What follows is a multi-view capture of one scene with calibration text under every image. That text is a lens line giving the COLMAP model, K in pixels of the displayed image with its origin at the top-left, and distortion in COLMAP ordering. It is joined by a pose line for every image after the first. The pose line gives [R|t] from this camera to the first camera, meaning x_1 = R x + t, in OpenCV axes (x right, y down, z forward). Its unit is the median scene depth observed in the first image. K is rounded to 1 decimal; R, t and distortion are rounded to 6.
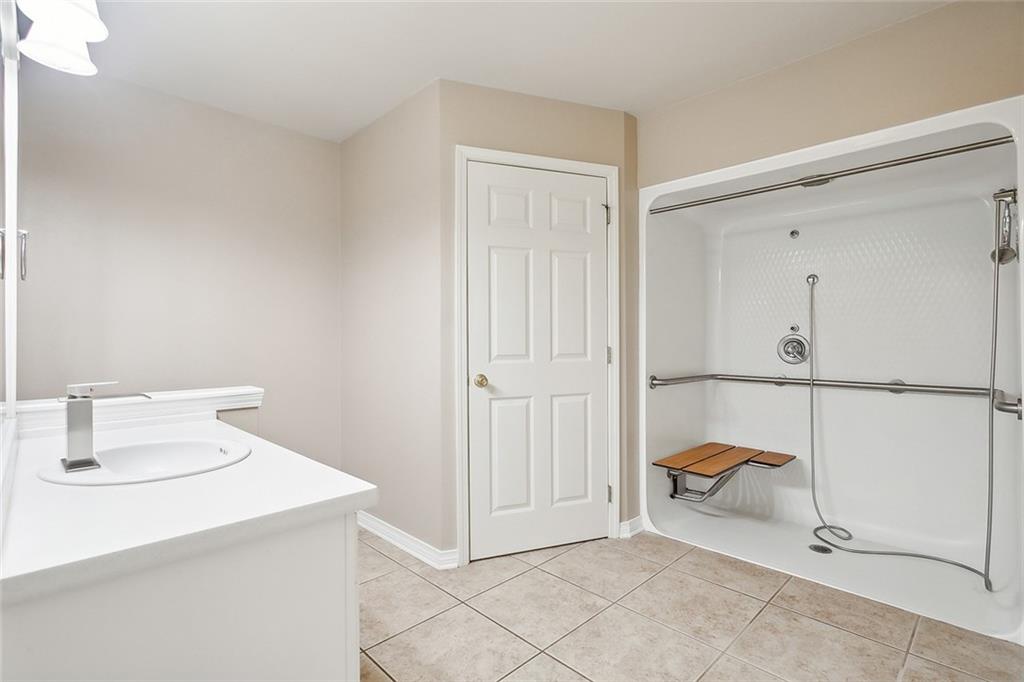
lens RADIAL K [[489.7, 0, 504.0], [0, 489.7, 339.0], [0, 0, 1]] dist [0.001833, 0.000673]
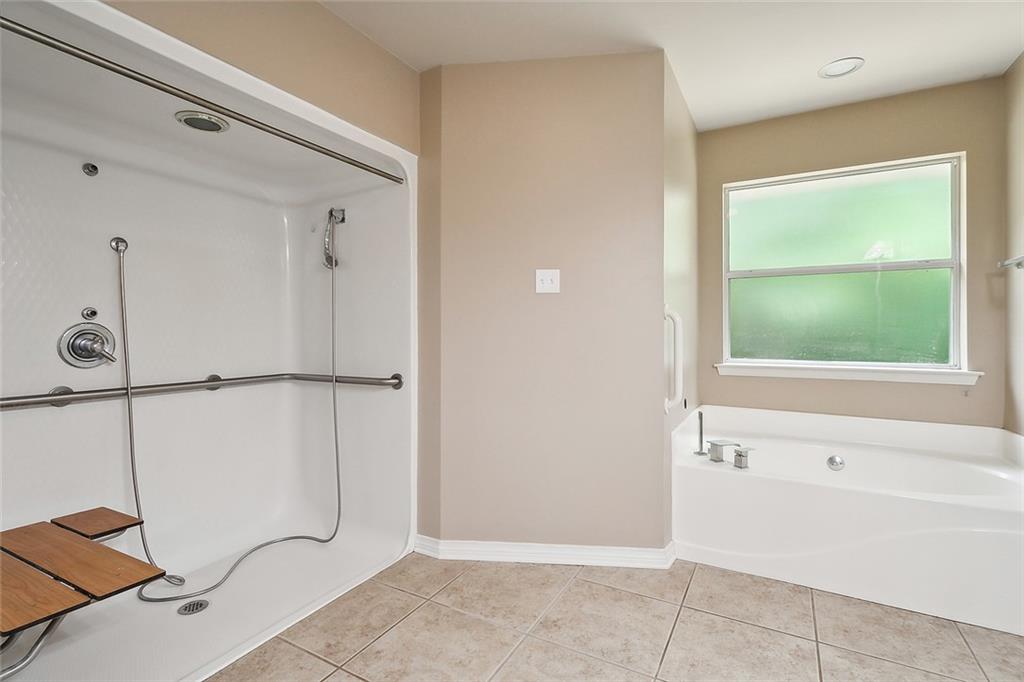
lens RADIAL K [[490.6, 0, 507.7], [0, 490.6, 327.8], [0, 0, 1]] dist [0.002557, 0.000709]
pose [[-0.294523, 0.008461, 0.955607, -0.269790], [0.005170, 0.999960, -0.007260, 0.007232], [-0.955631, 0.002803, -0.294555, 0.916467]]
